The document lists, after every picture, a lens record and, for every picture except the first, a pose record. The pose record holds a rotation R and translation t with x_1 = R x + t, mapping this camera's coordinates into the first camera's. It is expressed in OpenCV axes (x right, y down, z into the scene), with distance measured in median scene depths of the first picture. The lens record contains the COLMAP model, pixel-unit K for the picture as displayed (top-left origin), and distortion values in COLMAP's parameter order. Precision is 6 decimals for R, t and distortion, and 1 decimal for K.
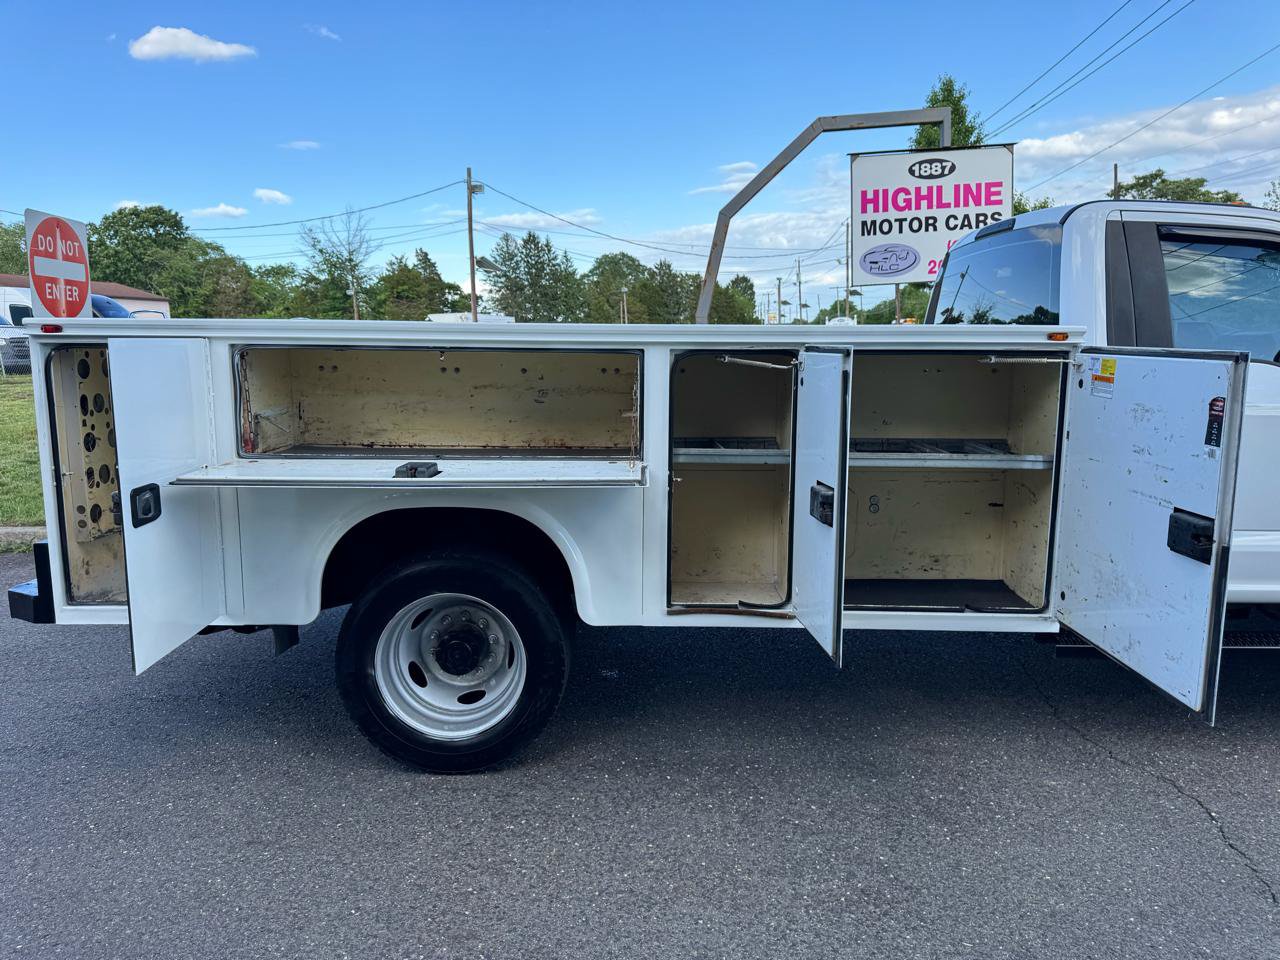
lens RADIAL K [[902.3, 0, 640.4], [0, 902.3, 486.7], [0, 0, 1]] dist [0.044144, -0.042133]
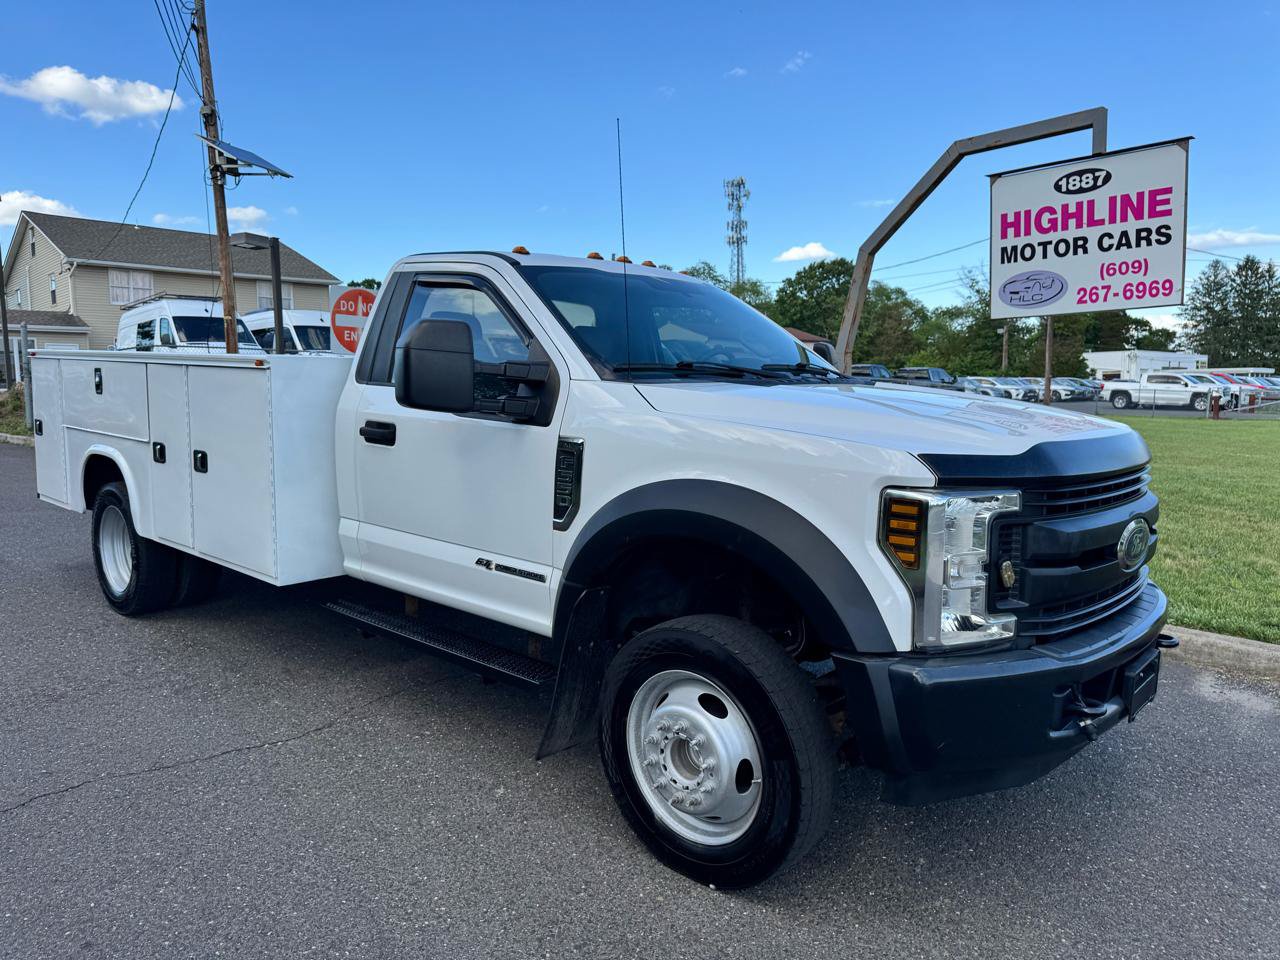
lens RADIAL K [[902.3, 0, 652.0], [0, 902.3, 485.3], [0, 0, 1]] dist [0.044144, -0.042133]
pose [[0.754521, 0.097457, -0.649000, 0.590847], [-0.125391, 0.992102, 0.003201, -0.020079], [0.644186, 0.078963, 0.760782, 0.114673]]
